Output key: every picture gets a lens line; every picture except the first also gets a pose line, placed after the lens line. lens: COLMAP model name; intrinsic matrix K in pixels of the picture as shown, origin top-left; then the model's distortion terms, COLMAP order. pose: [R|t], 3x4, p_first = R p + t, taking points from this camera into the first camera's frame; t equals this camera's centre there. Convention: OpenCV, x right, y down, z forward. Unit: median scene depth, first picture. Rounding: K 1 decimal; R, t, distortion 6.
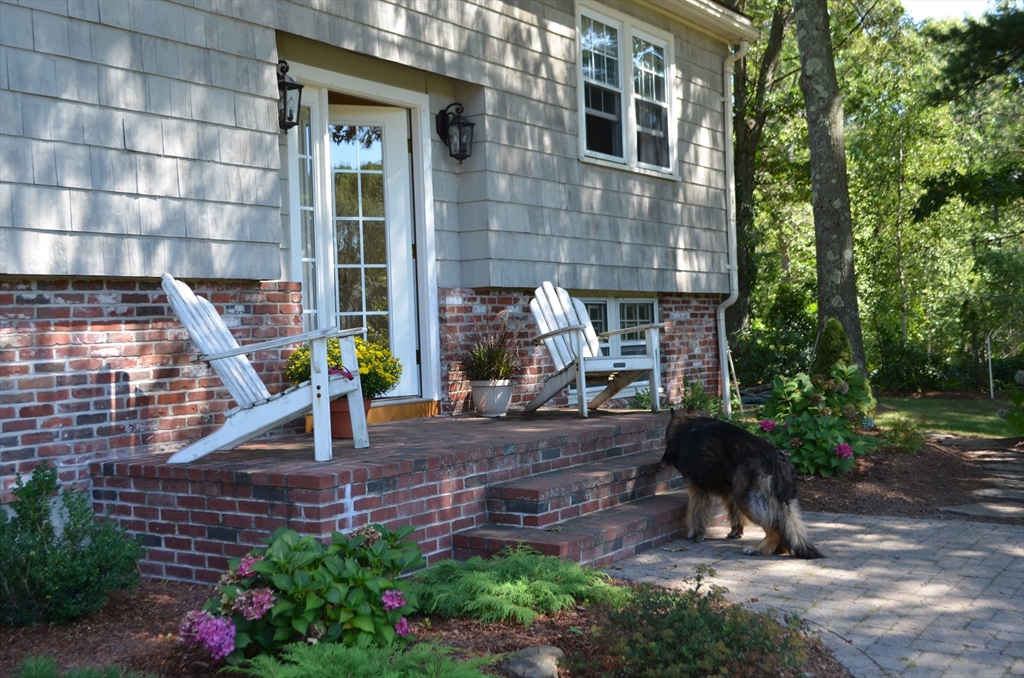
lens RADIAL K [[1221.4, 0, 510.1], [0, 1221.4, 341.6], [0, 0, 1]] dist [-0.054685, 0.000000]
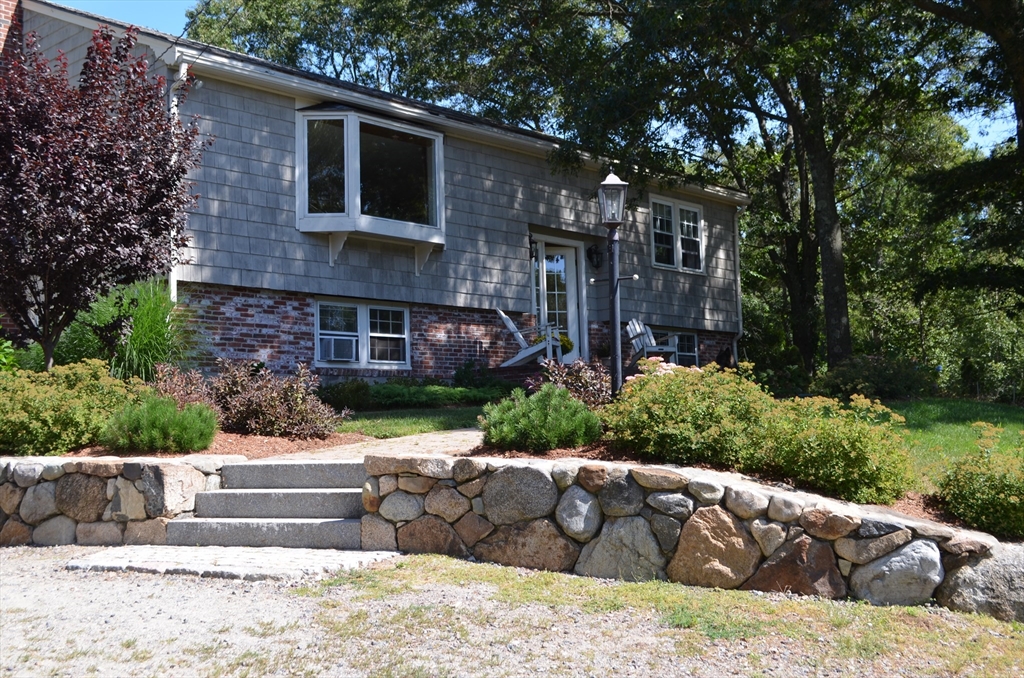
lens RADIAL K [[1221.4, 0, 511.6], [0, 1221.4, 337.7], [0, 0, 1]] dist [-0.054685, 0.000000]
pose [[0.991598, -0.009324, -0.129023, 0.095671], [-0.001892, 0.996247, -0.086534, 0.184718], [0.129345, 0.086051, 0.987859, -1.306694]]
